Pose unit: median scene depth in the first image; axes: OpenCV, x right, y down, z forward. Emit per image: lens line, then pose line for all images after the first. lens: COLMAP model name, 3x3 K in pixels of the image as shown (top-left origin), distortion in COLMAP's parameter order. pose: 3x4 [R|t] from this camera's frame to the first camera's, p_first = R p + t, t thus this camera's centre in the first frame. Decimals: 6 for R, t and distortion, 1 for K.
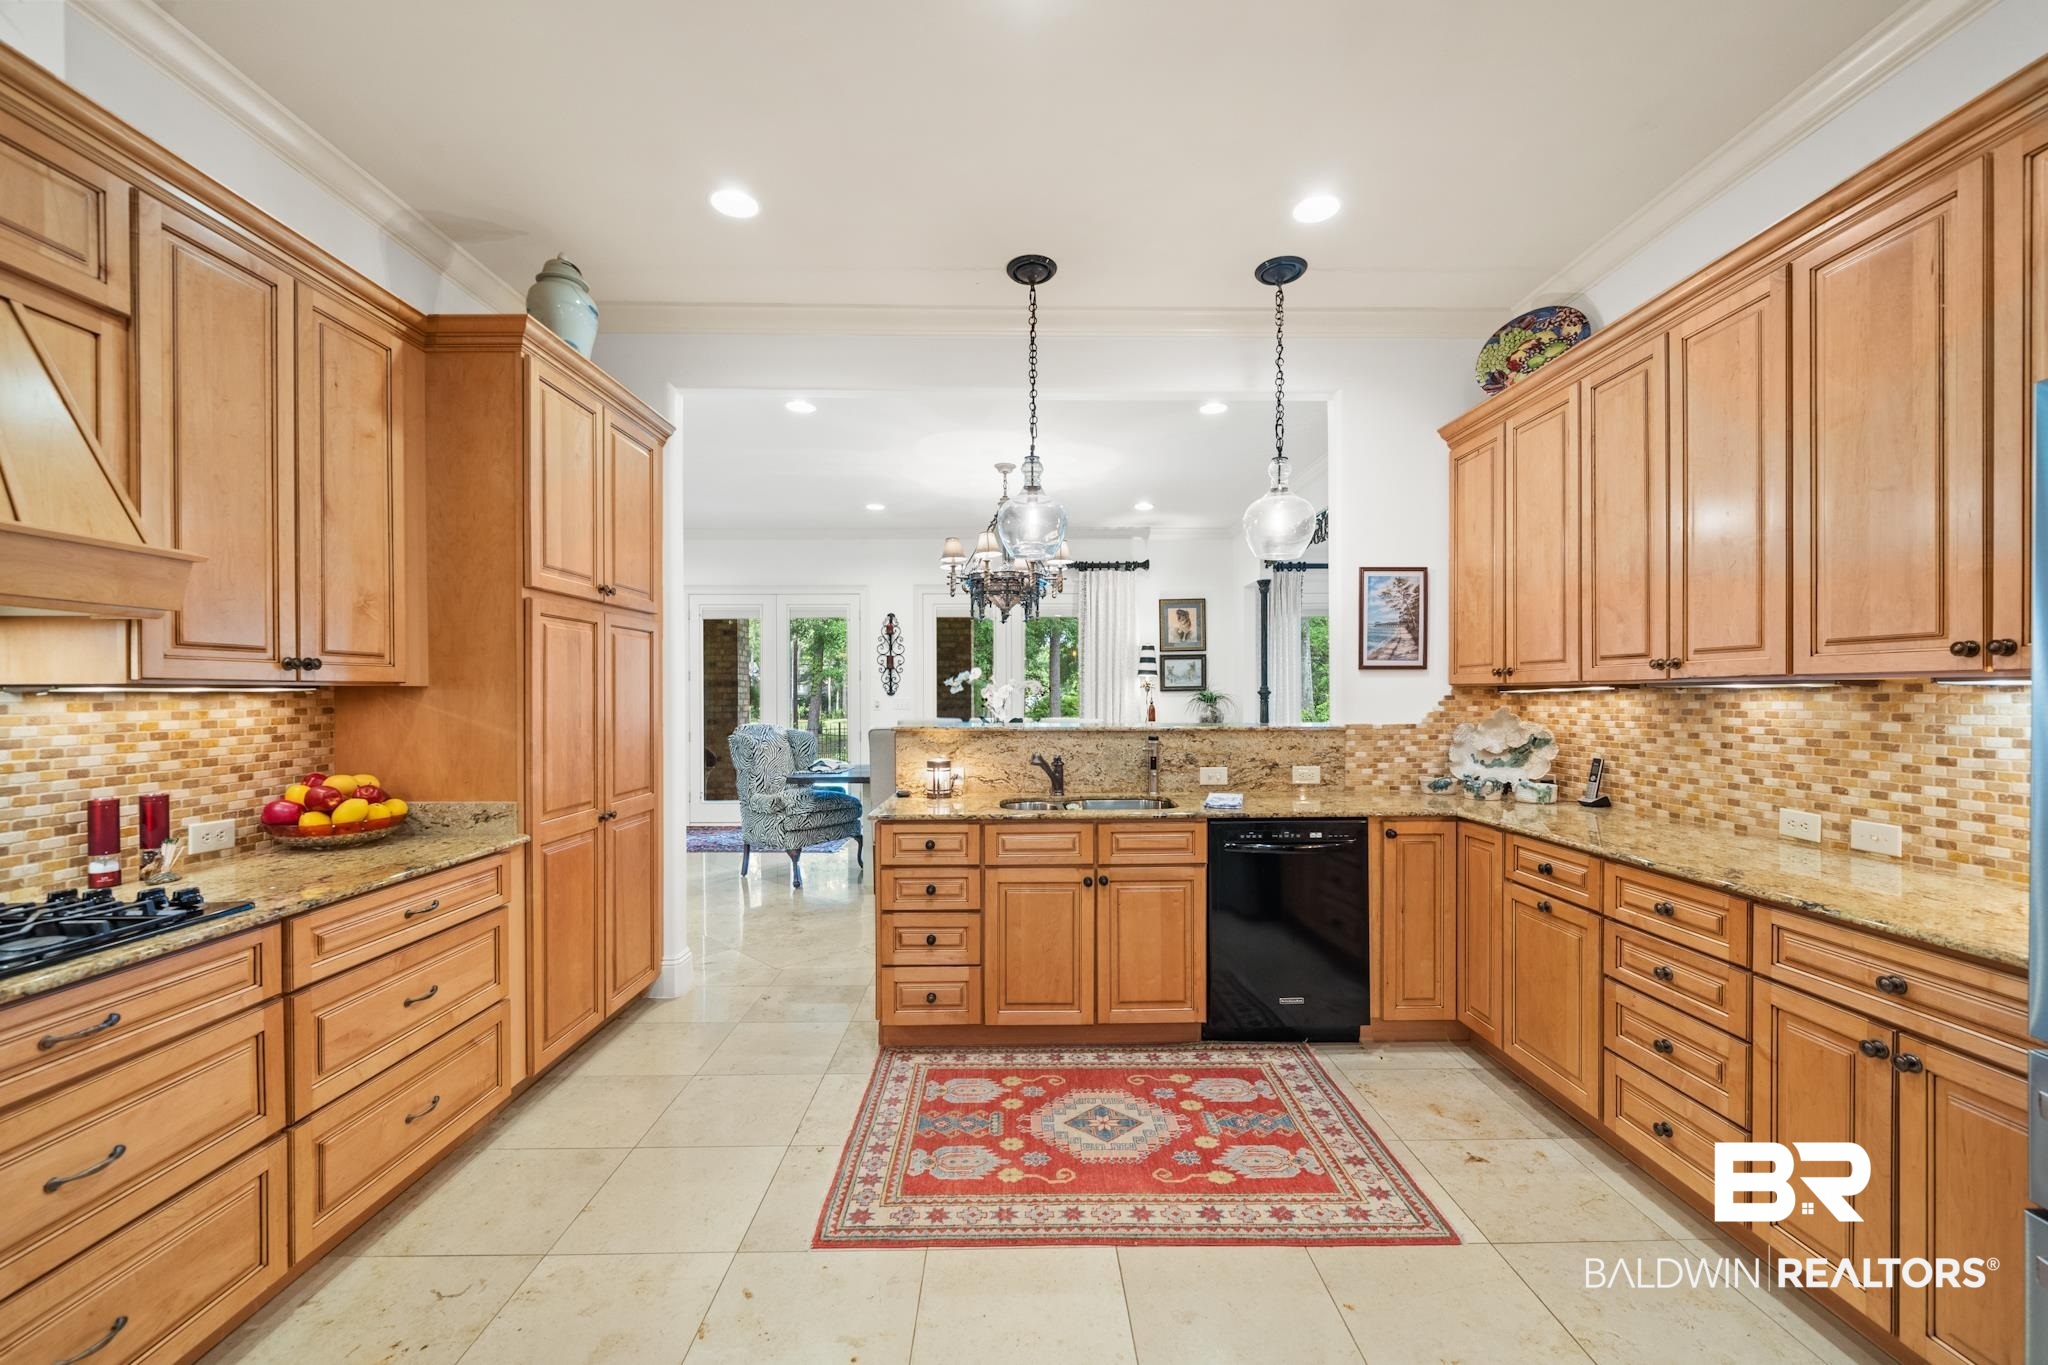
lens RADIAL K [[818.4, 0, 1027.8], [0, 818.4, 692.5], [0, 0, 1]] dist [-0.002547, -0.000165]
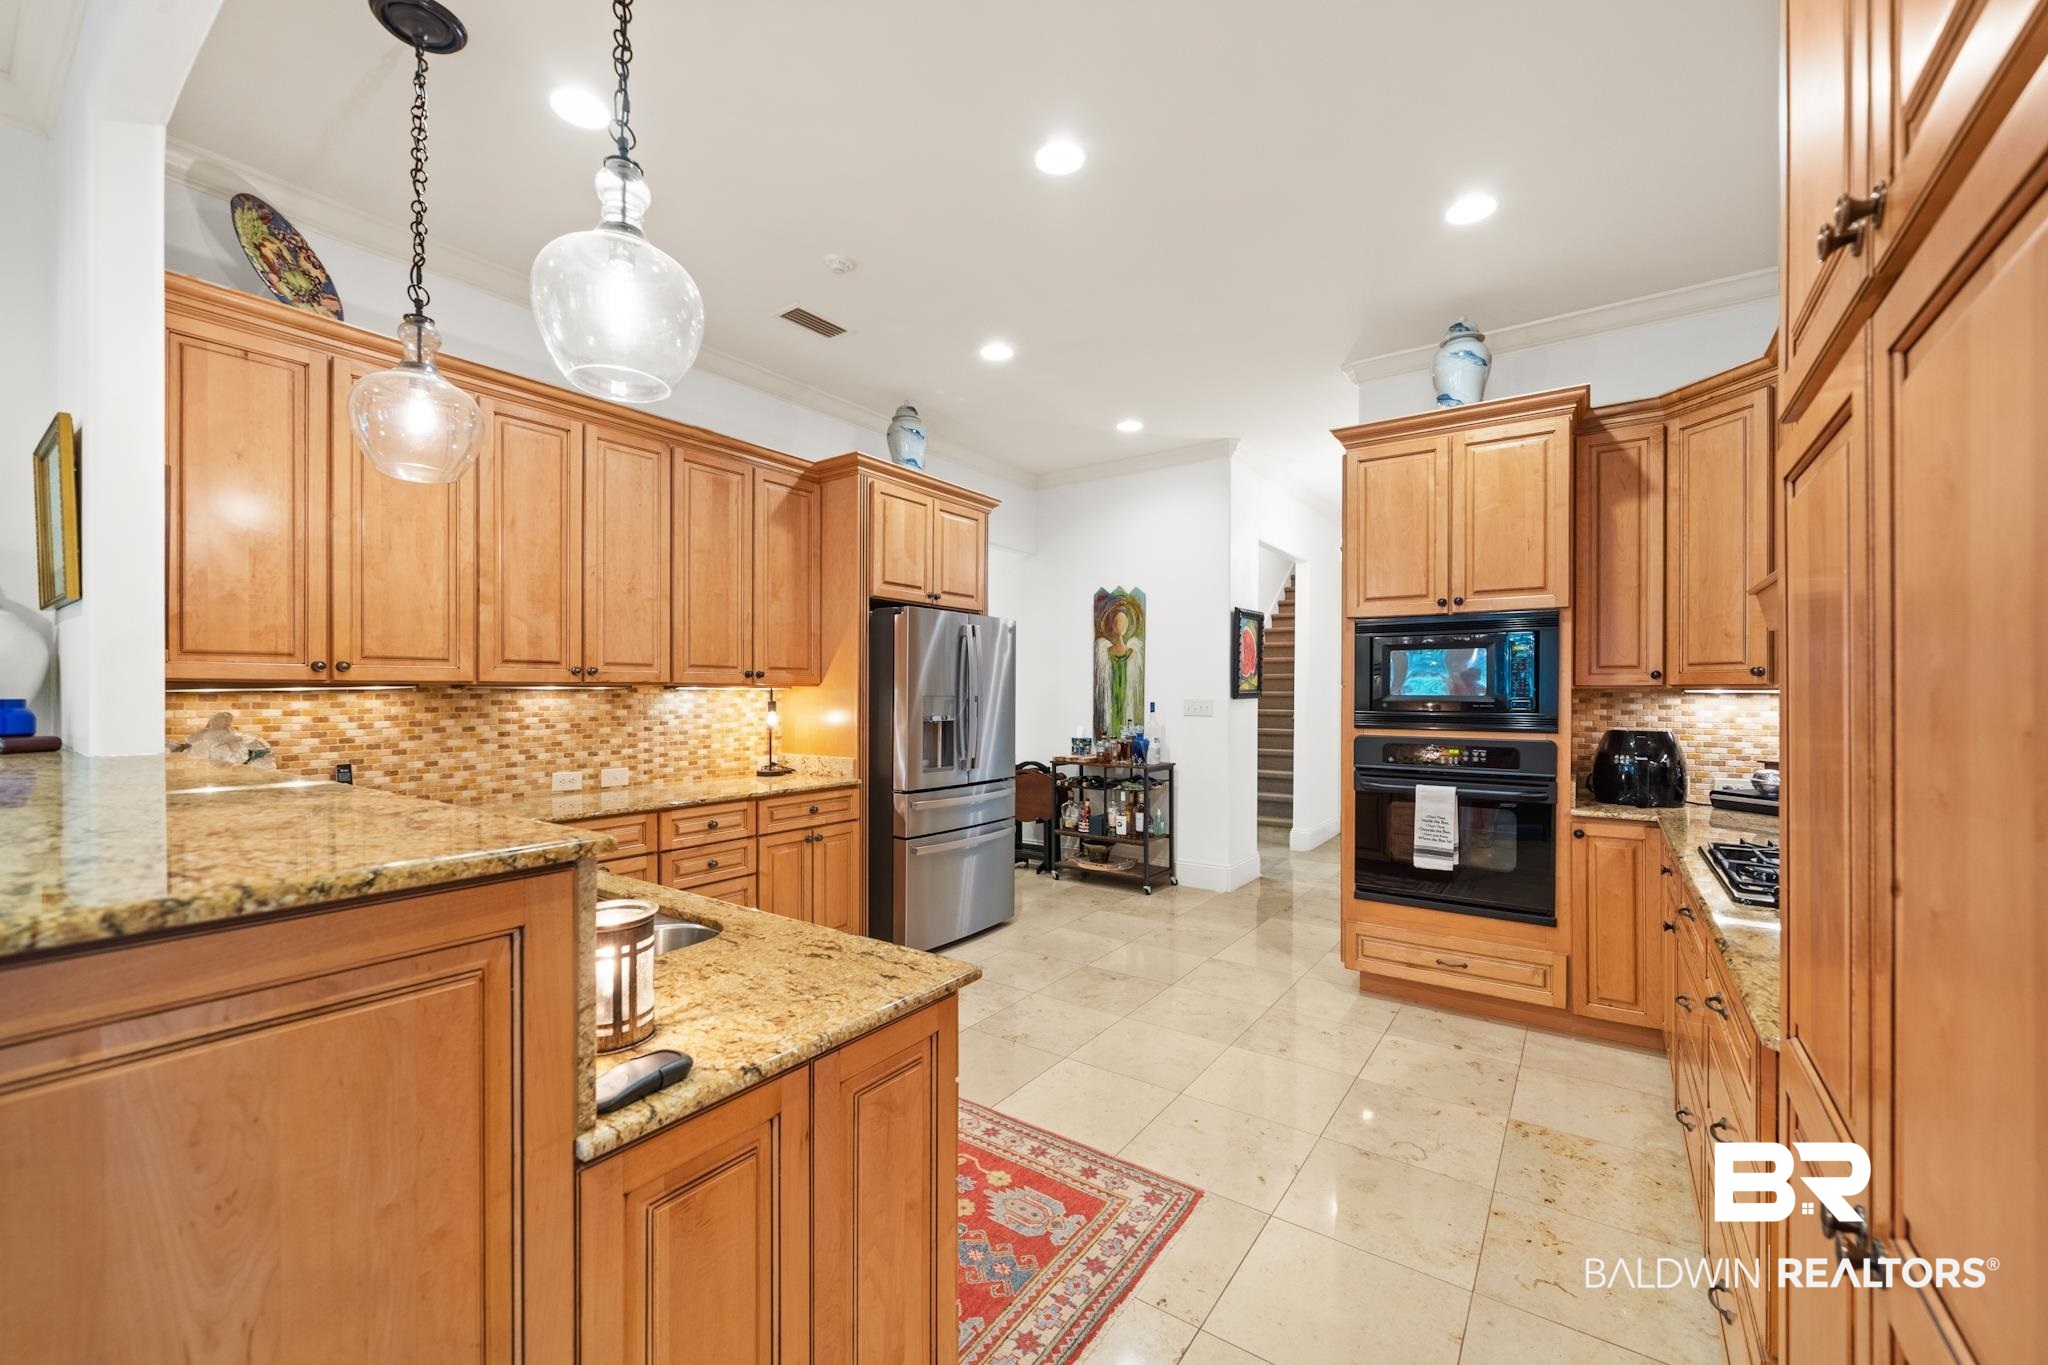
lens RADIAL K [[818.4, 0, 1021.9], [0, 818.4, 693.4], [0, 0, 1]] dist [-0.002547, -0.000165]
pose [[-0.808952, 0.000419, 0.587874, -0.602470], [-0.000995, 0.999997, -0.002082, 0.003906], [-0.587874, -0.002269, -0.808950, 1.719229]]
